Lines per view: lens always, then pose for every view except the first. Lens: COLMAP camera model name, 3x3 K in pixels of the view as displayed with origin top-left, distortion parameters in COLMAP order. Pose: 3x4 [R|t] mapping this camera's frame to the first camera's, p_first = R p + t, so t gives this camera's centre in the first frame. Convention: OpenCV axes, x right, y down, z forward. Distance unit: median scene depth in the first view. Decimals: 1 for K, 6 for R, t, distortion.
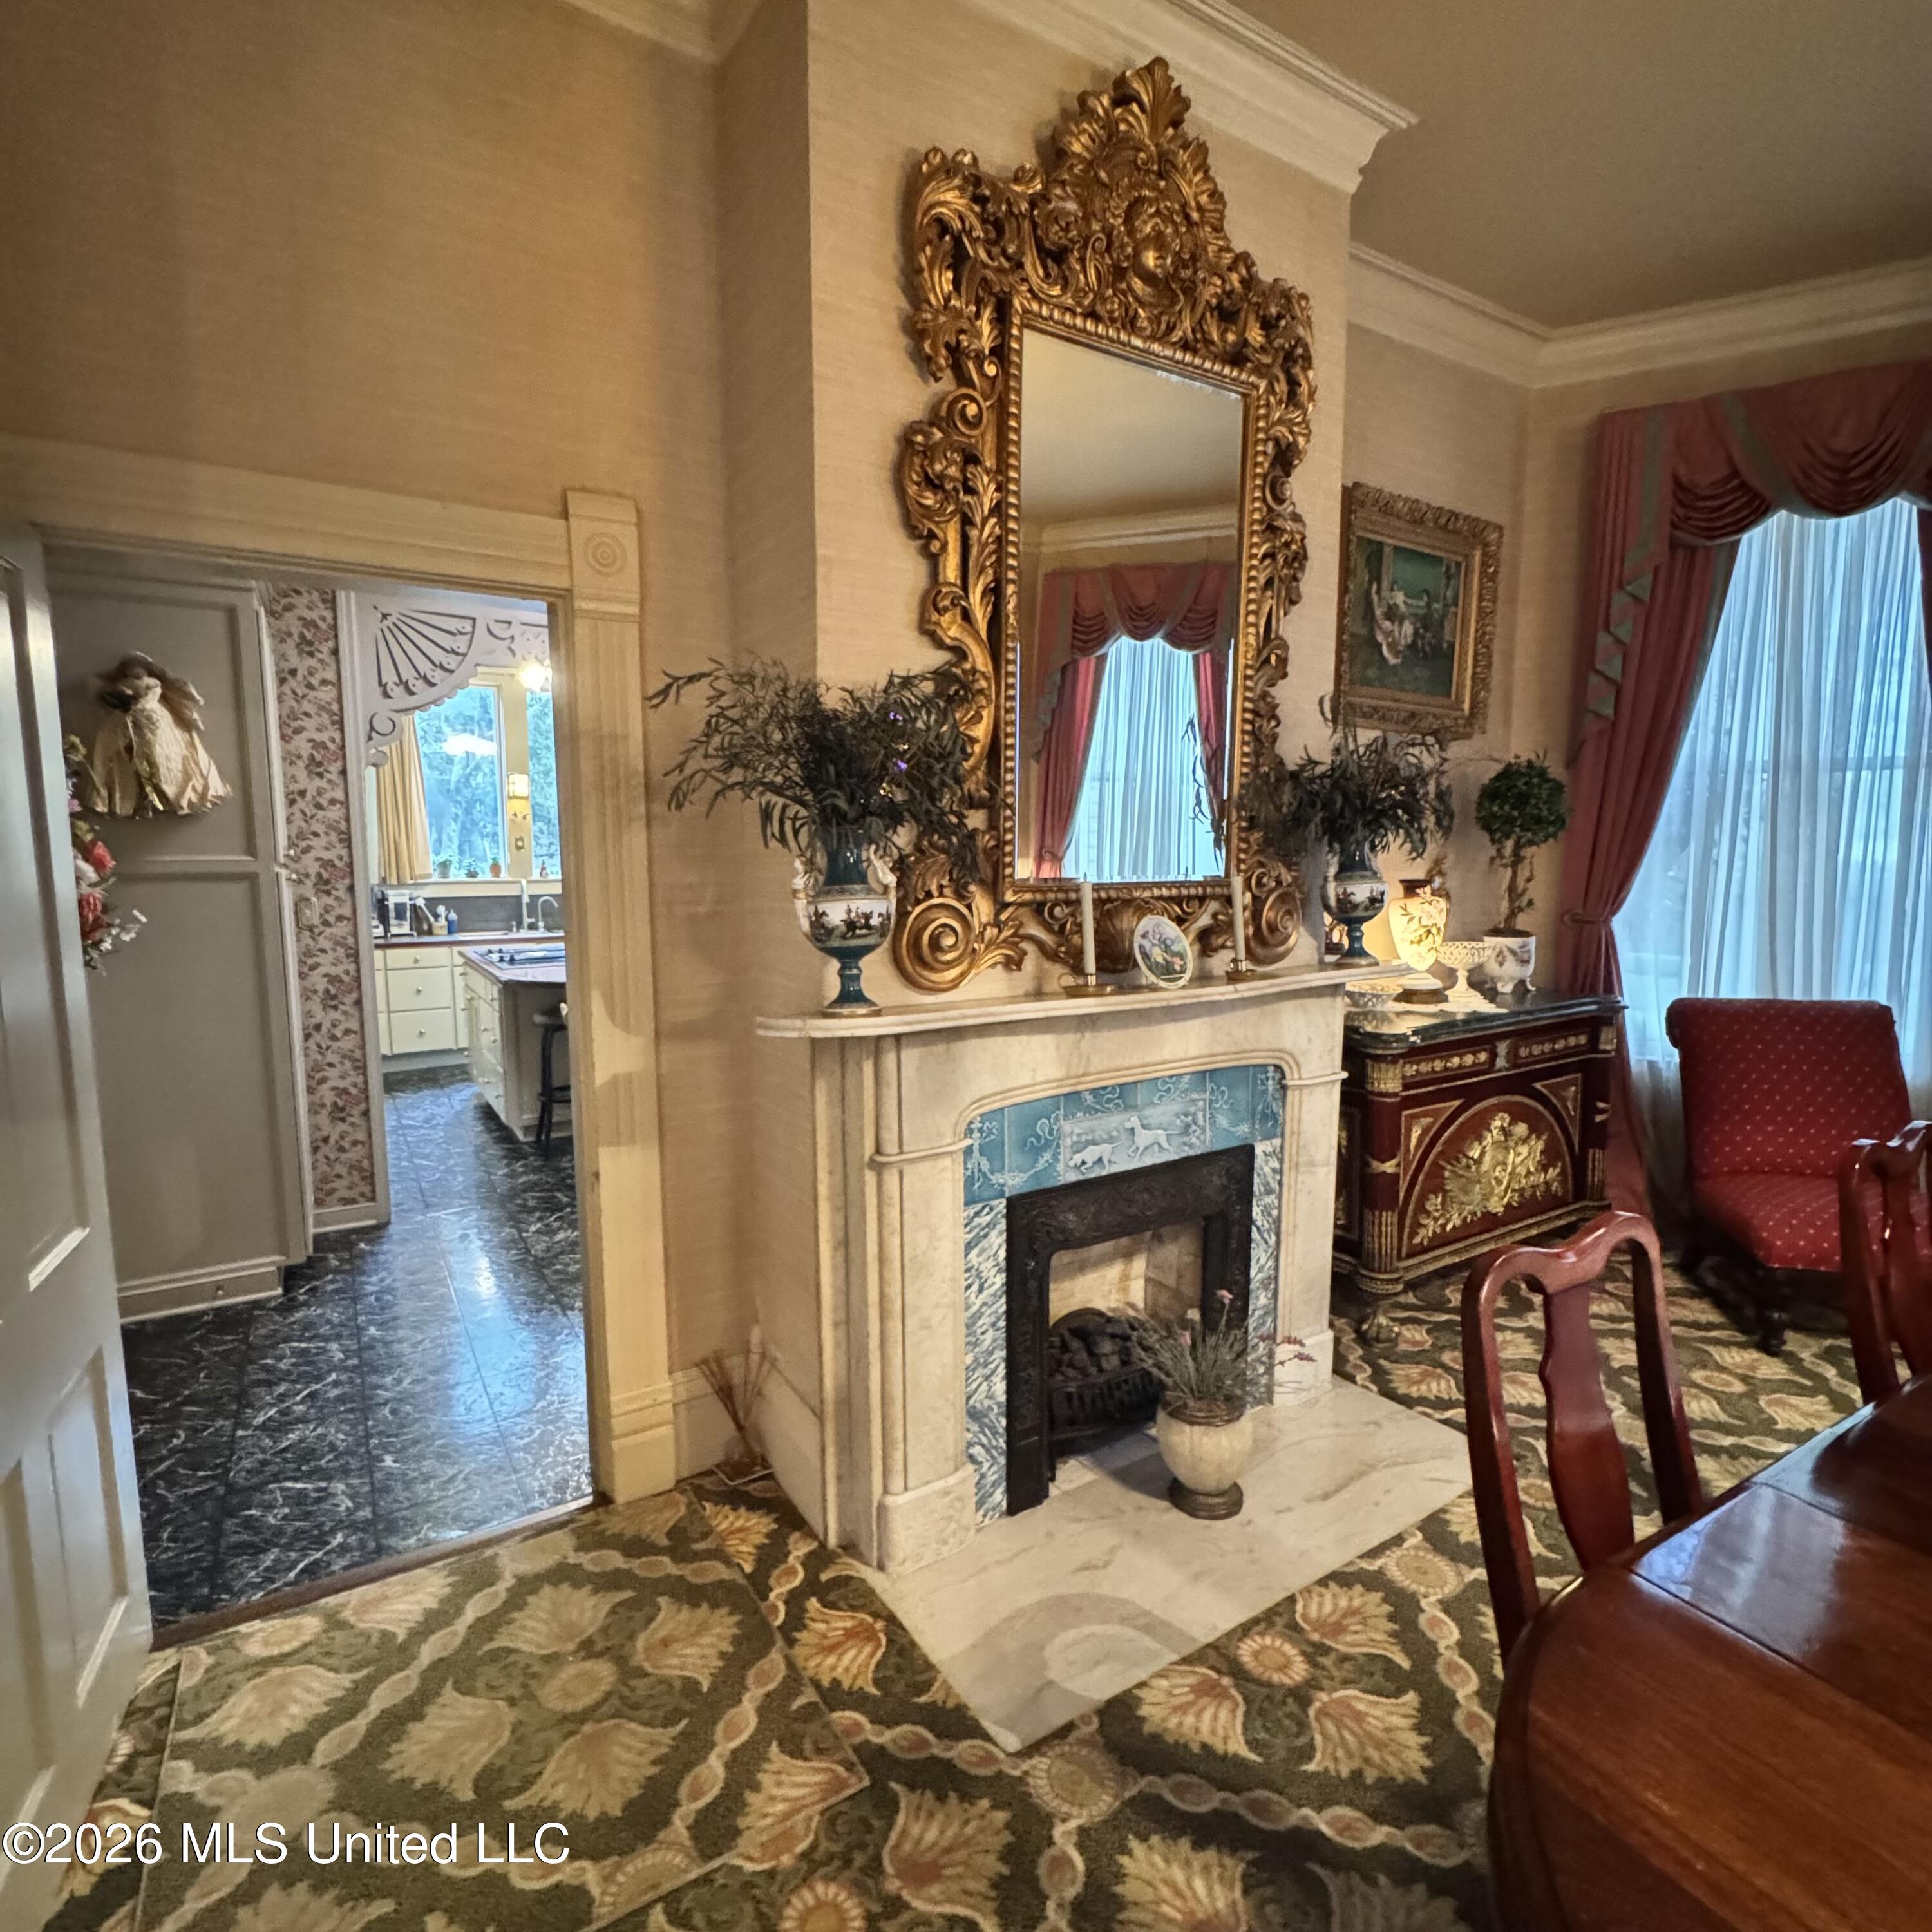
lens RADIAL K [[1043.7, 0, 978.3], [0, 1043.7, 974.6], [0, 0, 1]] dist [-0.002542, 0.001305]
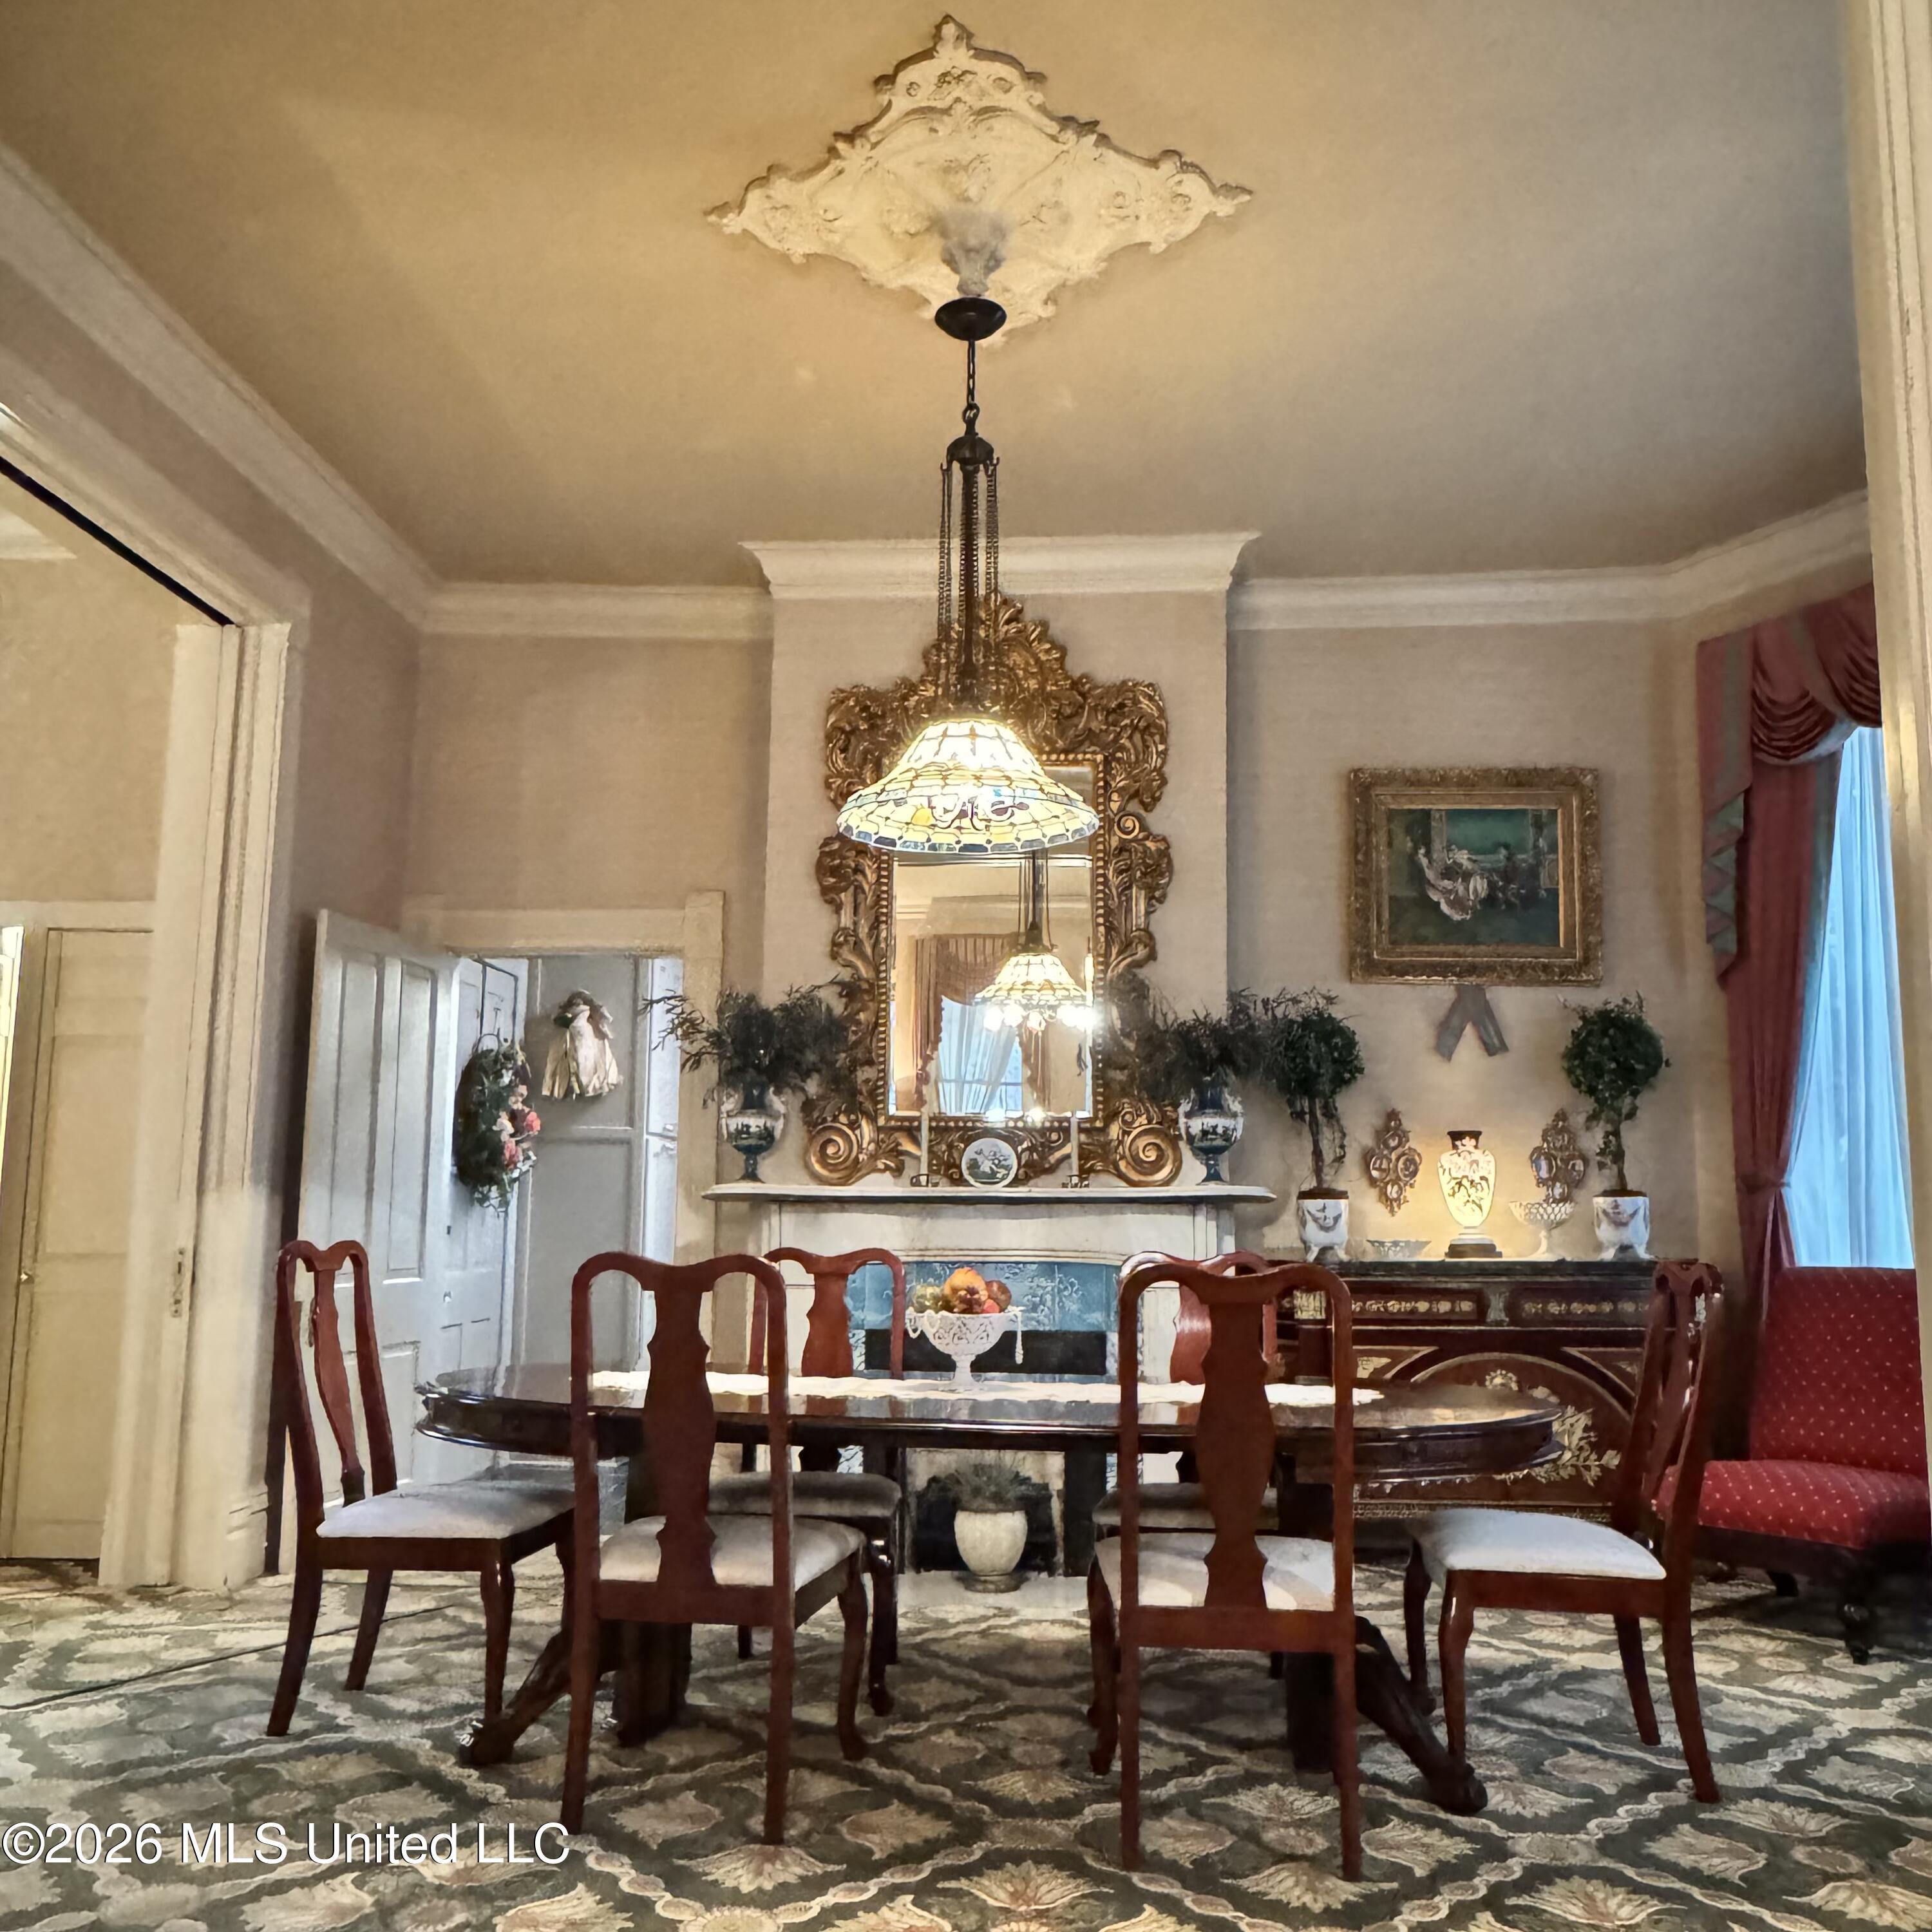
lens RADIAL K [[1771.4, 0, 932.0], [0, 1771.4, 966.9], [0, 0, 1]] dist [-0.010131, -0.006958]
pose [[0.800433, -0.069325, -0.595400, 1.074609], [-0.082520, 0.971088, -0.224004, 0.180004], [0.593715, 0.228433, 0.771570, -0.641628]]
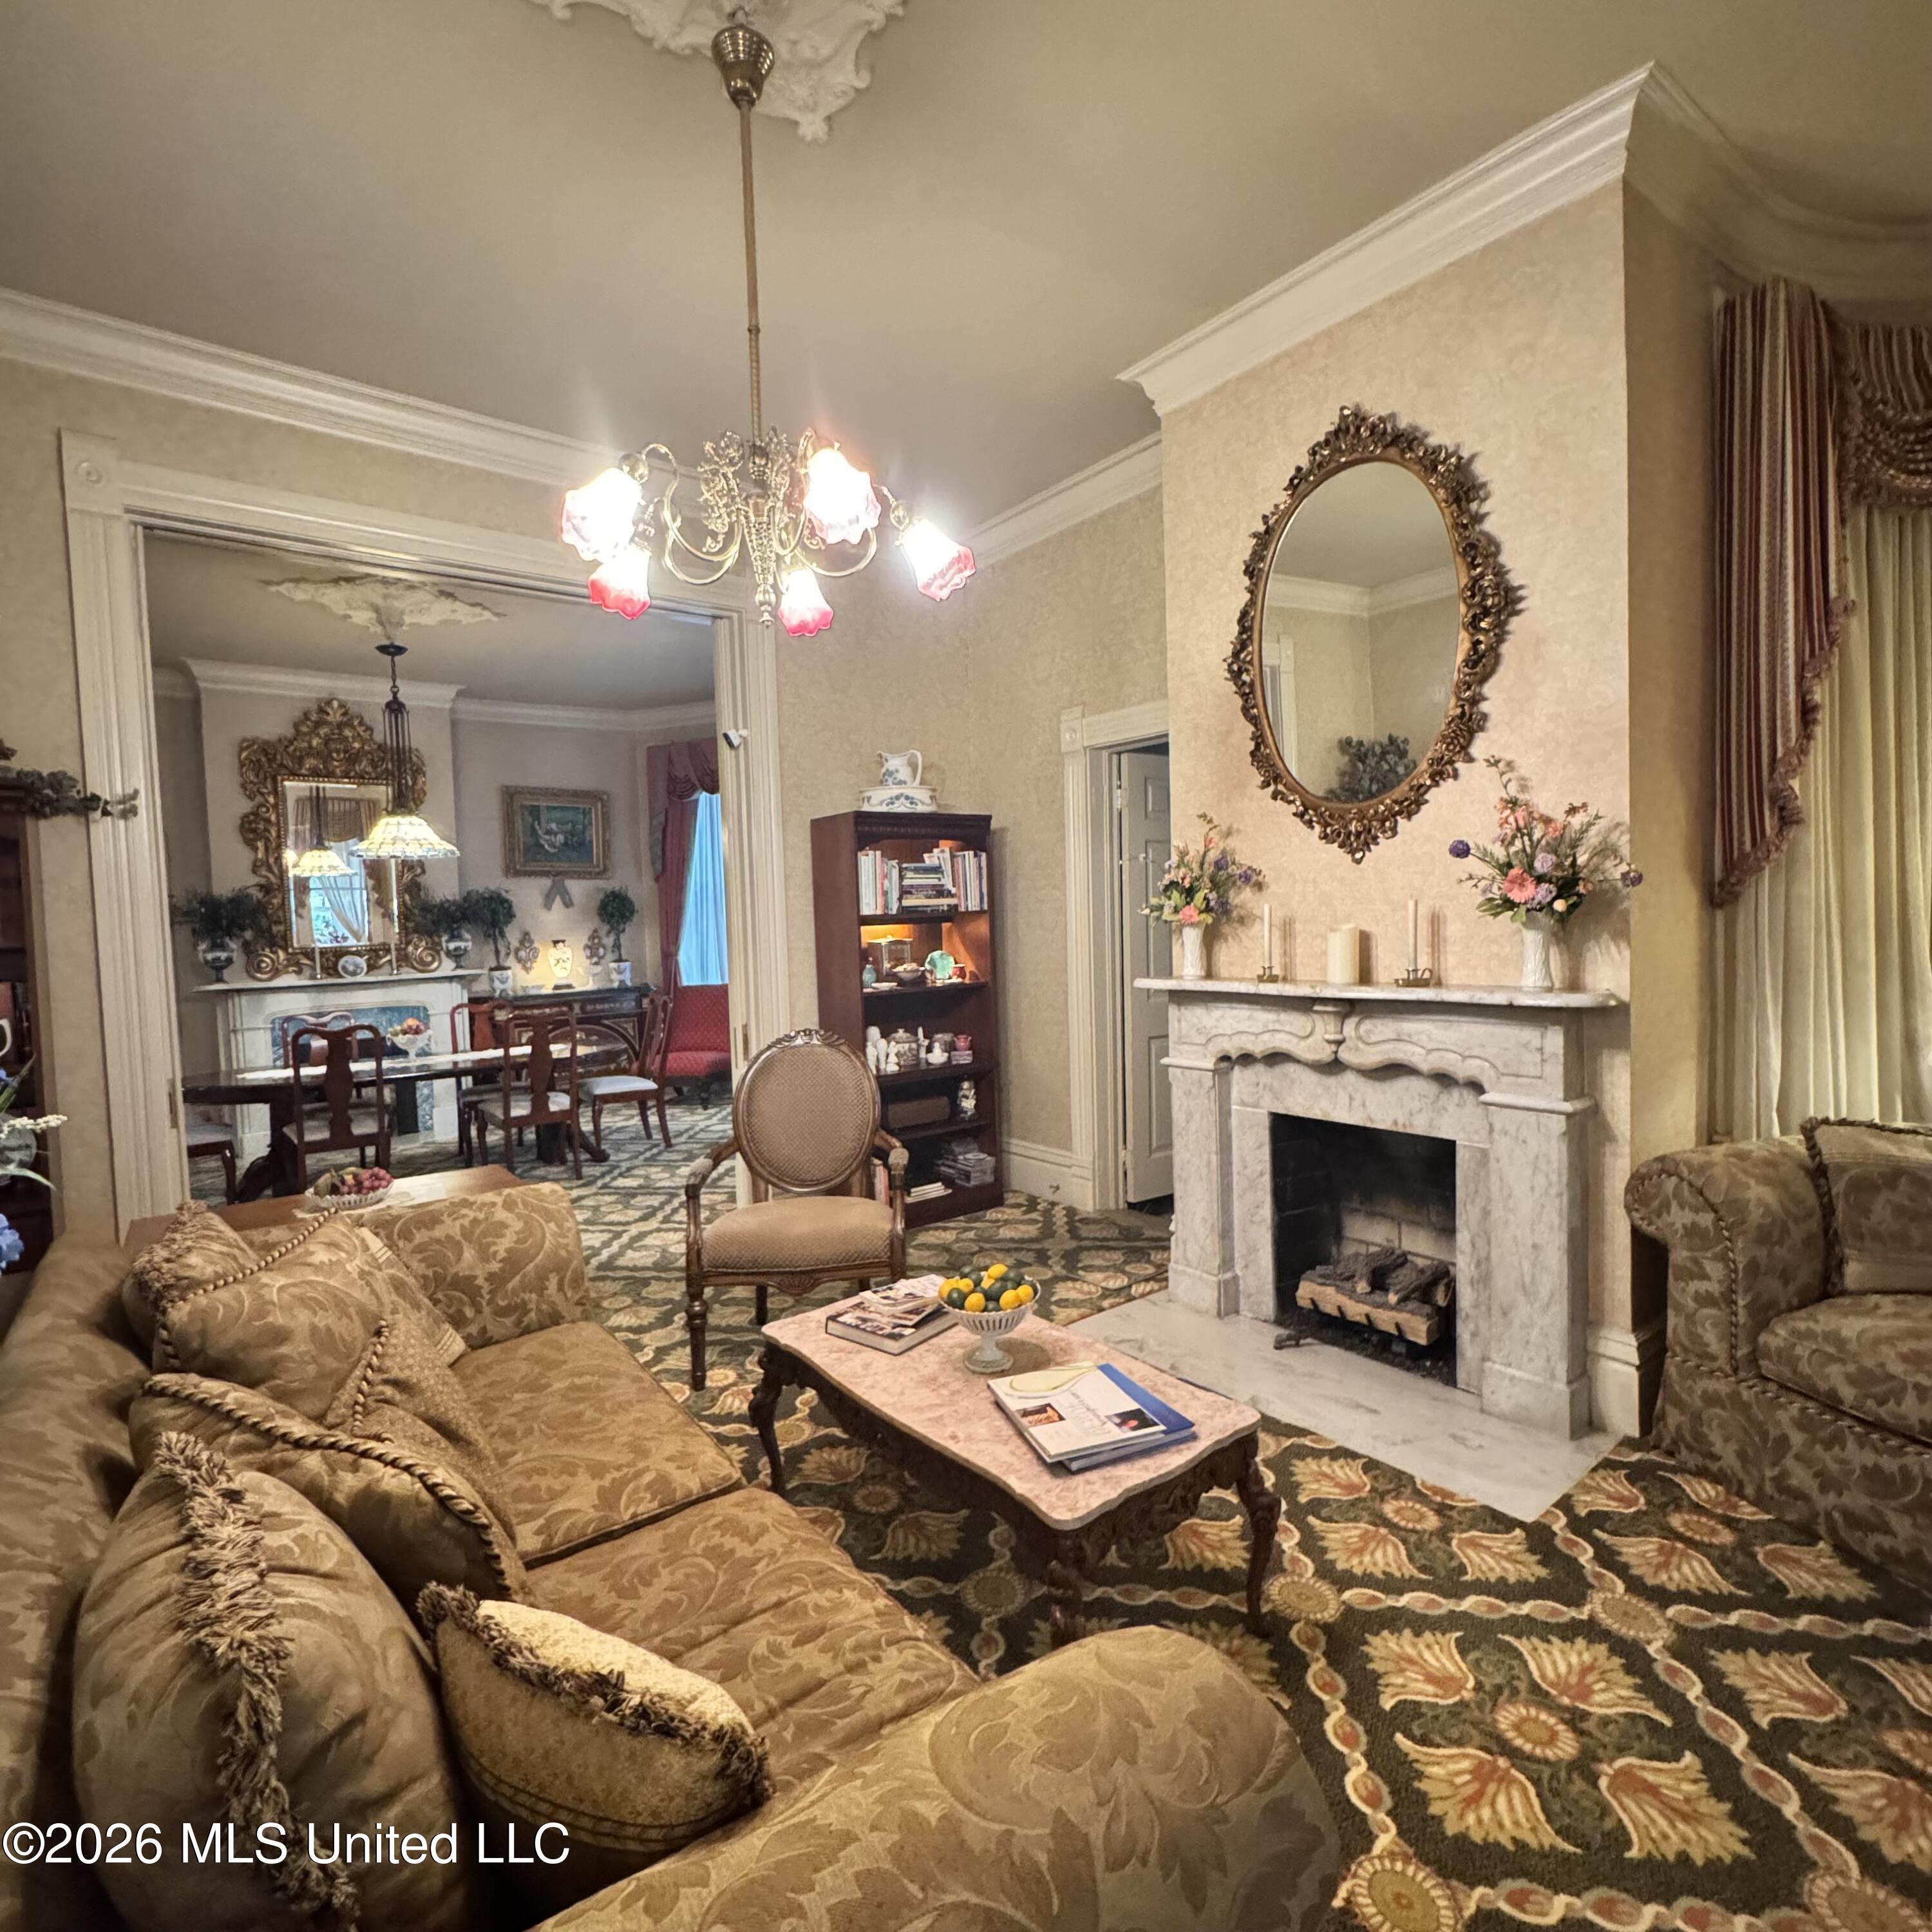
lens RADIAL K [[1043.7, 0, 978.3], [0, 1043.7, 974.6], [0, 0, 1]] dist [-0.002542, 0.001305]
pose [[0.993489, -0.035003, 0.108419, 1.192184], [0.041604, 0.997377, -0.059237, 0.184367], [-0.106061, 0.063362, 0.992339, -1.610072]]
